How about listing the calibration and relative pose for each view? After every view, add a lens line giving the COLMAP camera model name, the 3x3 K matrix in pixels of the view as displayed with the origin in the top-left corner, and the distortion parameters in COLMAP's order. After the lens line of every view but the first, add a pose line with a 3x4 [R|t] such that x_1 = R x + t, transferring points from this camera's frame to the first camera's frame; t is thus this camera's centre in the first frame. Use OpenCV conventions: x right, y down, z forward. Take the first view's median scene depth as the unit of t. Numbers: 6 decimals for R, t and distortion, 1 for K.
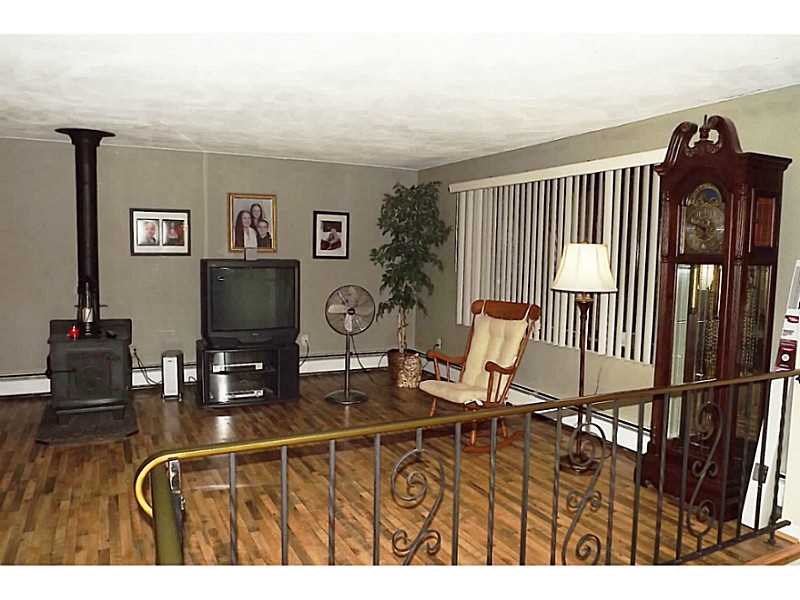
lens RADIAL K [[576.3, 0, 400.0], [0, 576.3, 303.3], [0, 0, 1]] dist [-0.063716, 0.007805]
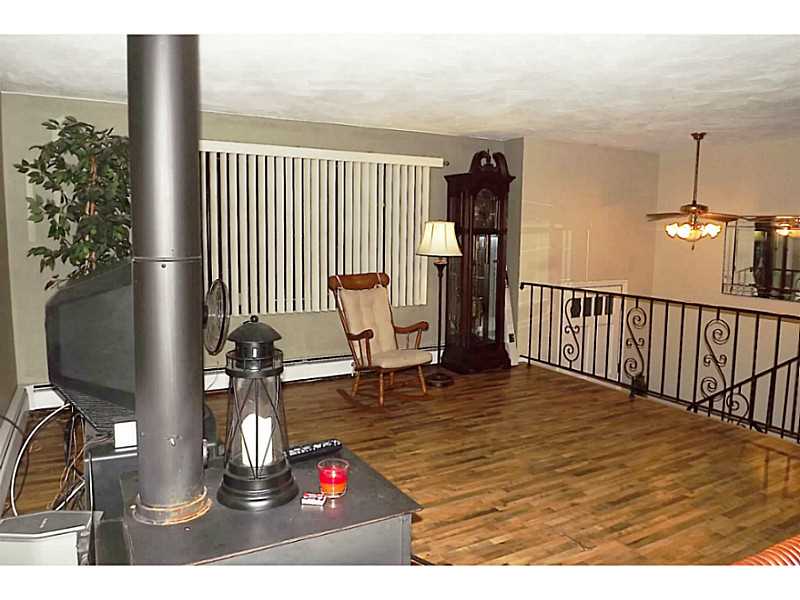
lens RADIAL K [[576.3, 0, 401.0], [0, 576.3, 295.3], [0, 0, 1]] dist [-0.063716, 0.007805]
pose [[-0.039641, -0.118055, 0.992216, -1.143862], [0.080341, 0.989405, 0.120930, -0.109594], [-0.995979, 0.084509, -0.029736, 1.226888]]
